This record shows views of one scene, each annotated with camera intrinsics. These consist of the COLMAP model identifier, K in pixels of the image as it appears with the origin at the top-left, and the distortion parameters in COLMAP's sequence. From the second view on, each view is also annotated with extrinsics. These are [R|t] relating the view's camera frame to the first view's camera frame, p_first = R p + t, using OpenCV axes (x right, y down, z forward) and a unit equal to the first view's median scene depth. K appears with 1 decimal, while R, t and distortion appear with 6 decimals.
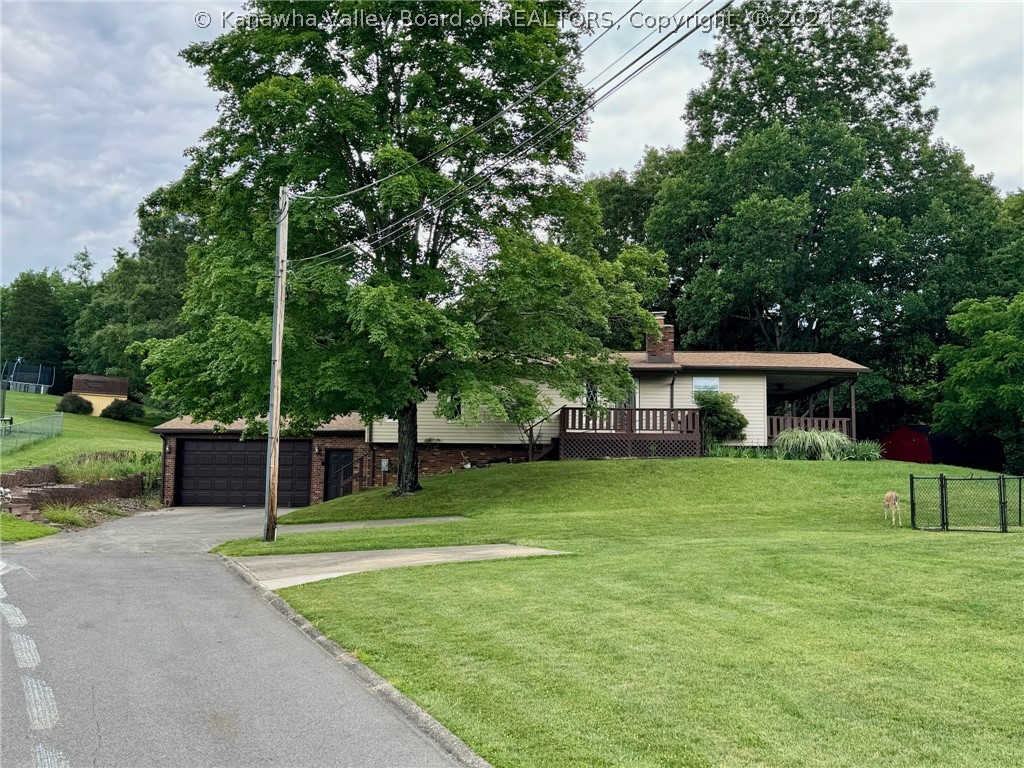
lens RADIAL K [[1040.6, 0, 512.5], [0, 1040.6, 383.1], [0, 0, 1]] dist [0.175821, 0.000000]
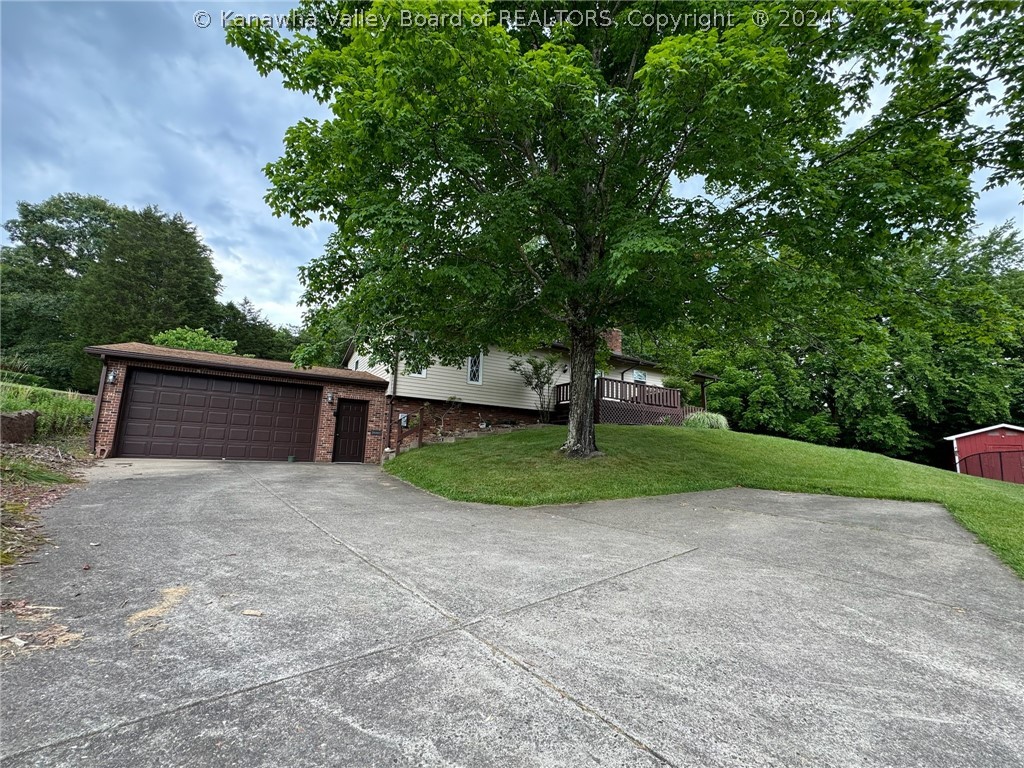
lens RADIAL K [[415.2, 0, 508.5], [0, 415.2, 384.4], [0, 0, 1]] dist [-0.004719, -0.000195]
pose [[0.839527, 0.107489, 0.532579, -0.251088], [-0.083516, 0.994115, -0.068991, 0.064200], [-0.536860, 0.013441, 0.843564, 0.623577]]
